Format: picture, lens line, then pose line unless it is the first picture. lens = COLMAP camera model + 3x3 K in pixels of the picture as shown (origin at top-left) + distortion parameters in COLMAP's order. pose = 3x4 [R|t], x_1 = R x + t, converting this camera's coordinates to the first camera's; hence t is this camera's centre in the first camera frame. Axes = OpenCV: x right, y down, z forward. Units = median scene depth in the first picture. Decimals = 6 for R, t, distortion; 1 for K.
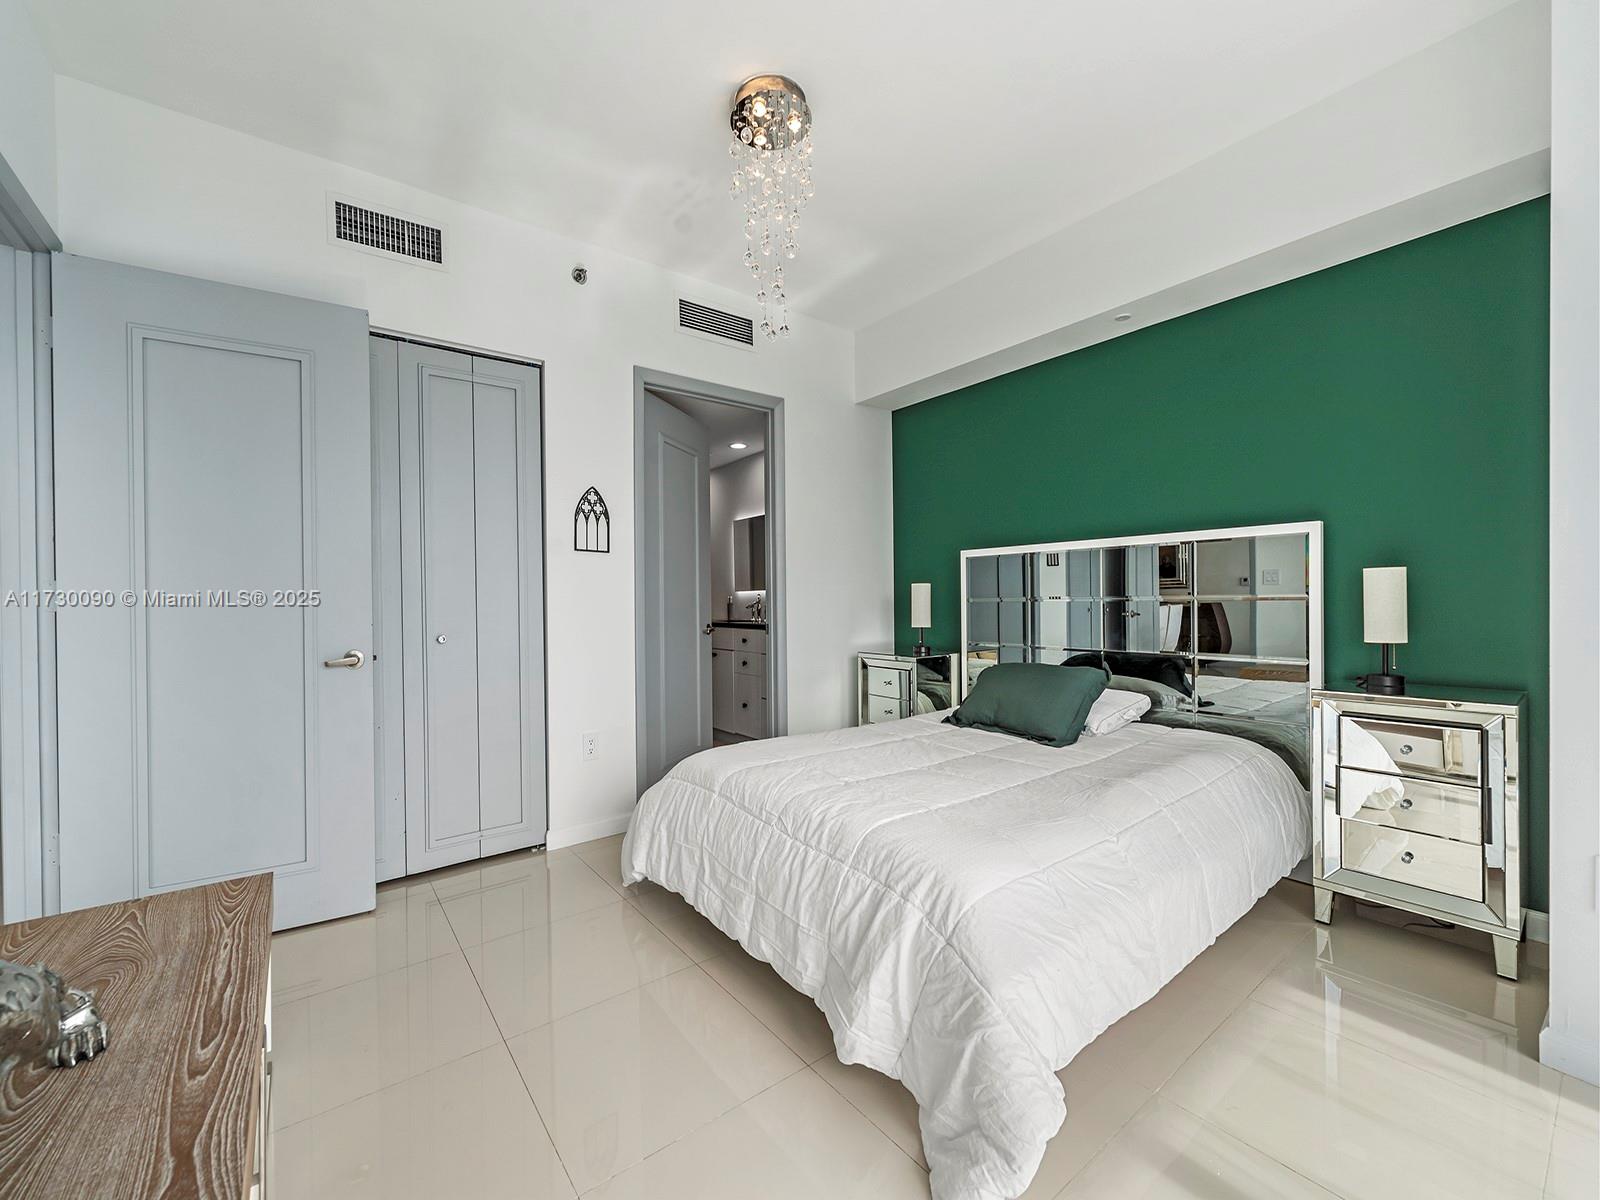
lens RADIAL K [[656.7, 0, 795.4], [0, 656.7, 599.0], [0, 0, 1]] dist [-0.000861, -0.000162]
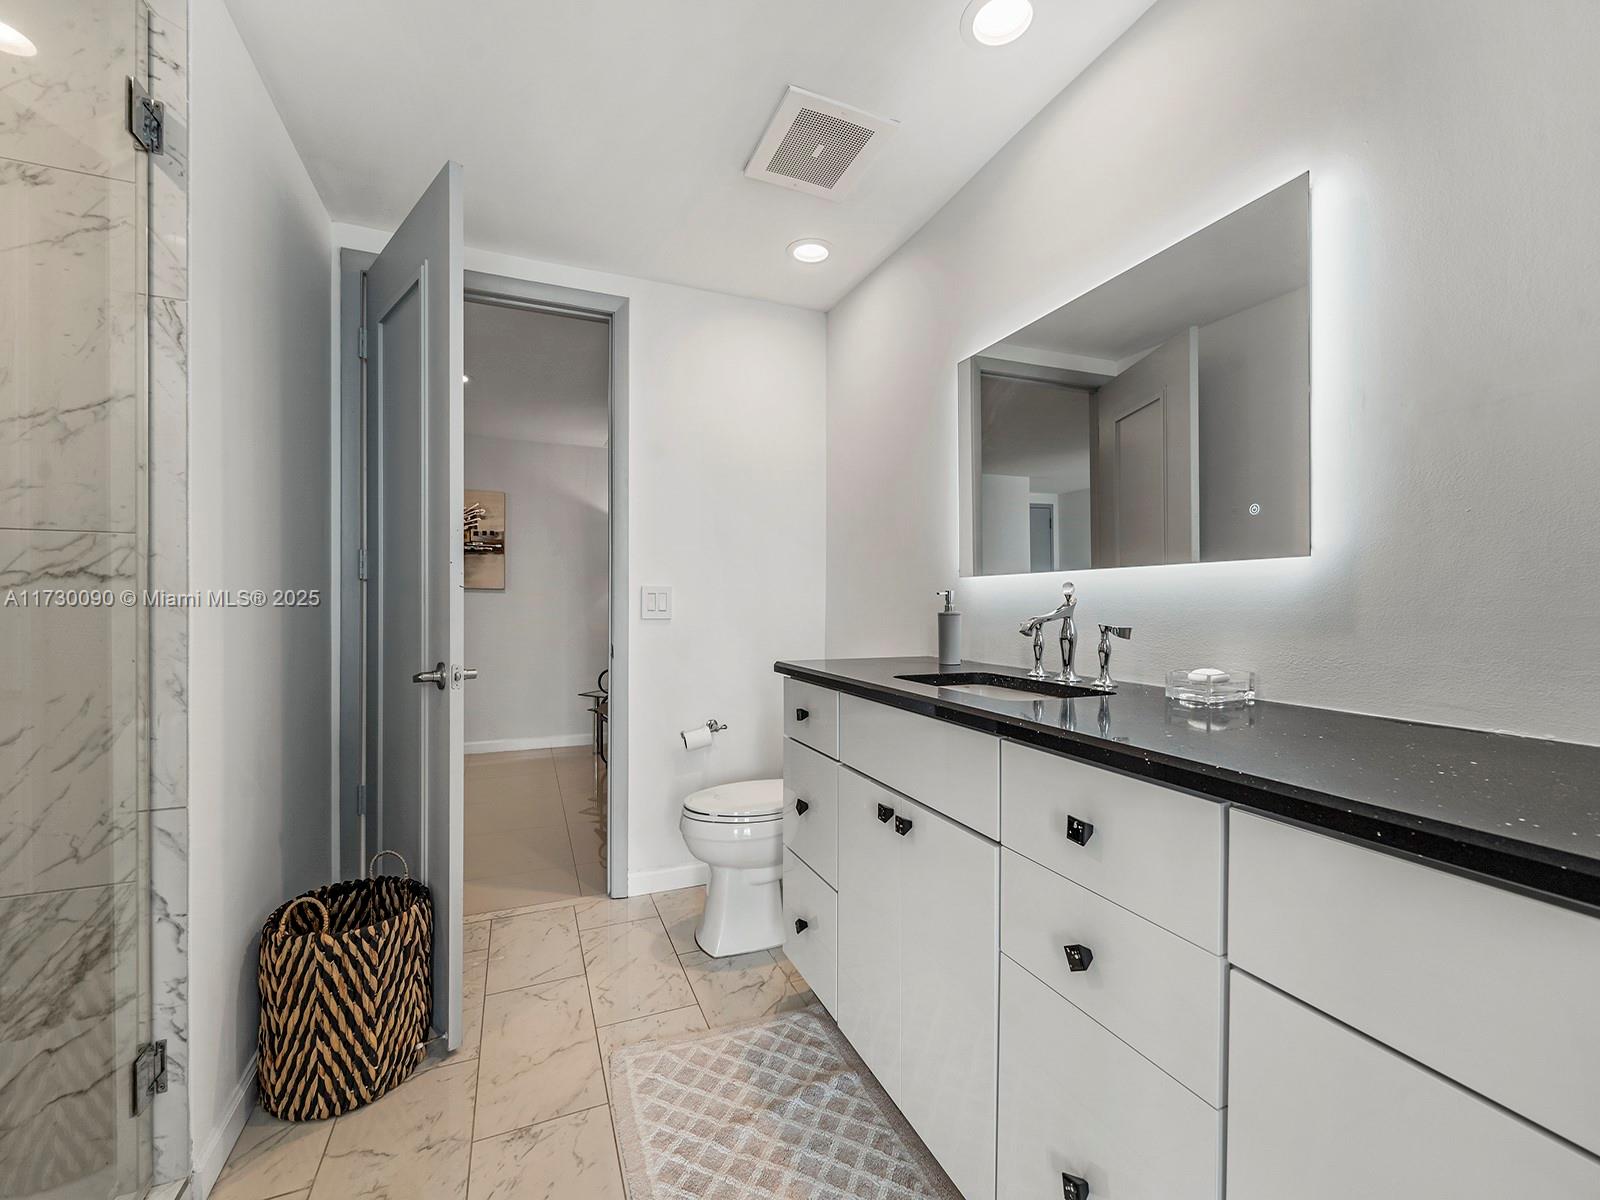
lens RADIAL K [[656.7, 0, 798.3], [0, 656.7, 598.7], [0, 0, 1]] dist [-0.000861, -0.000162]
pose [[0.964216, 0.003342, -0.265096, -0.114930], [-0.005872, 0.999944, -0.008752, 0.002733], [0.265052, 0.009996, 0.964182, 0.886152]]
